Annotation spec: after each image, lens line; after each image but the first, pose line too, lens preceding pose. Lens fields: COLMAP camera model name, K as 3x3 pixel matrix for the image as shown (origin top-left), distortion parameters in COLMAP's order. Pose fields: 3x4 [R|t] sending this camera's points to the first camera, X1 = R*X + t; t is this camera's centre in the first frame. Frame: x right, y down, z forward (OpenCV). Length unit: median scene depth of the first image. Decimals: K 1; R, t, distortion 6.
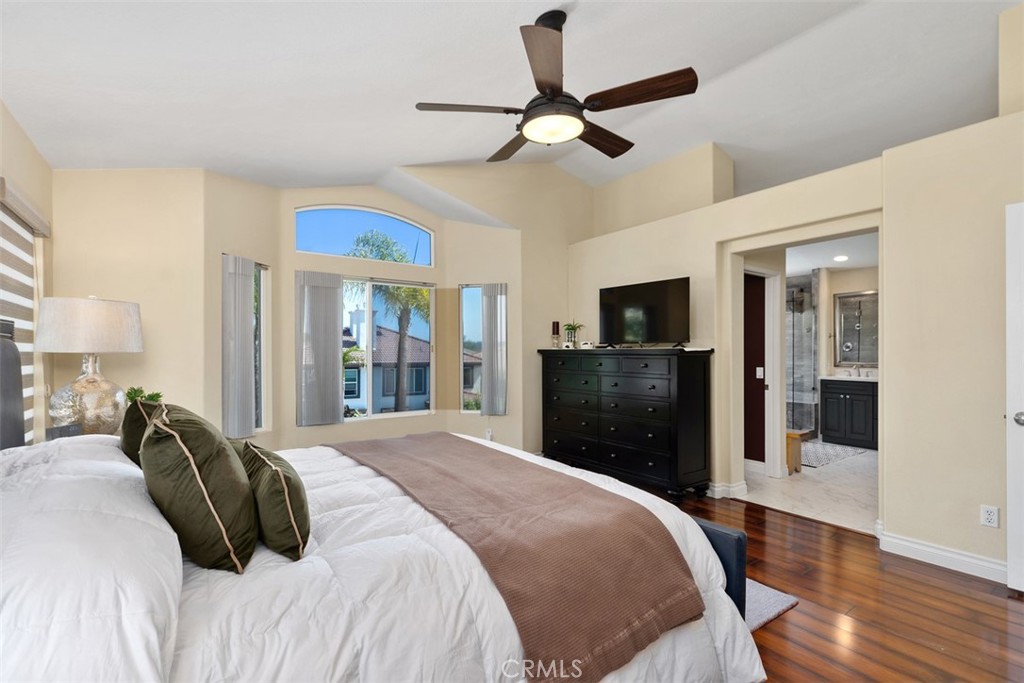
lens RADIAL K [[459.8, 0, 513.0], [0, 459.8, 347.7], [0, 0, 1]] dist [0.001032, -0.000561]
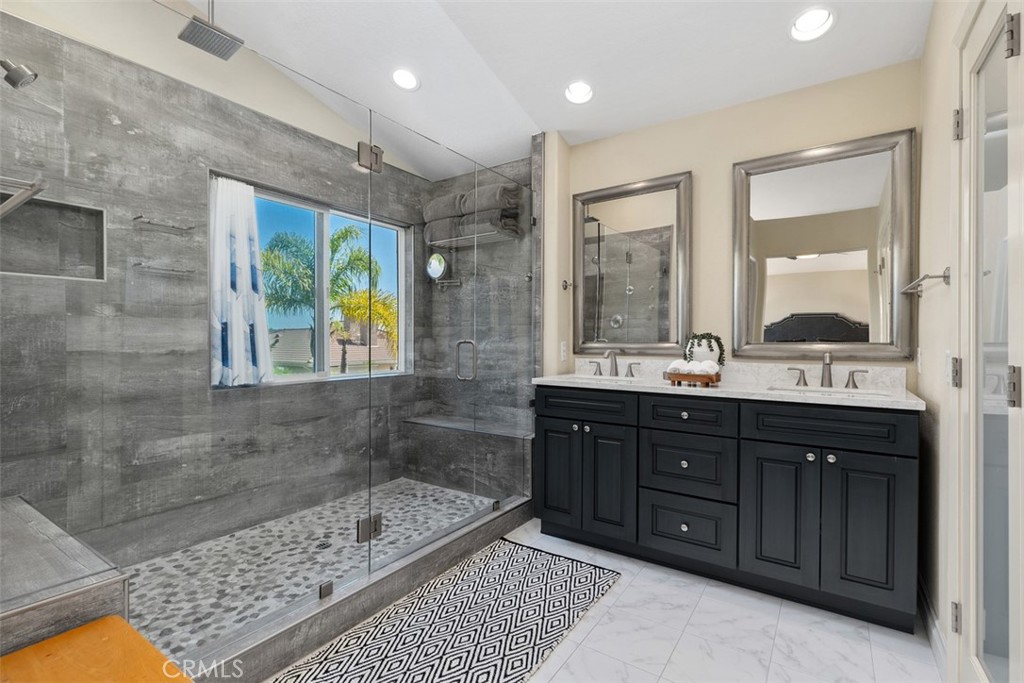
lens RADIAL K [[459.8, 0, 511.6], [0, 459.8, 342.5], [0, 0, 1]] dist [0.001032, -0.000561]
pose [[0.937891, -0.002803, 0.346918, 0.490351], [-0.001094, 0.999939, 0.011035, 0.025952], [-0.346927, -0.010729, 0.937831, 0.603110]]
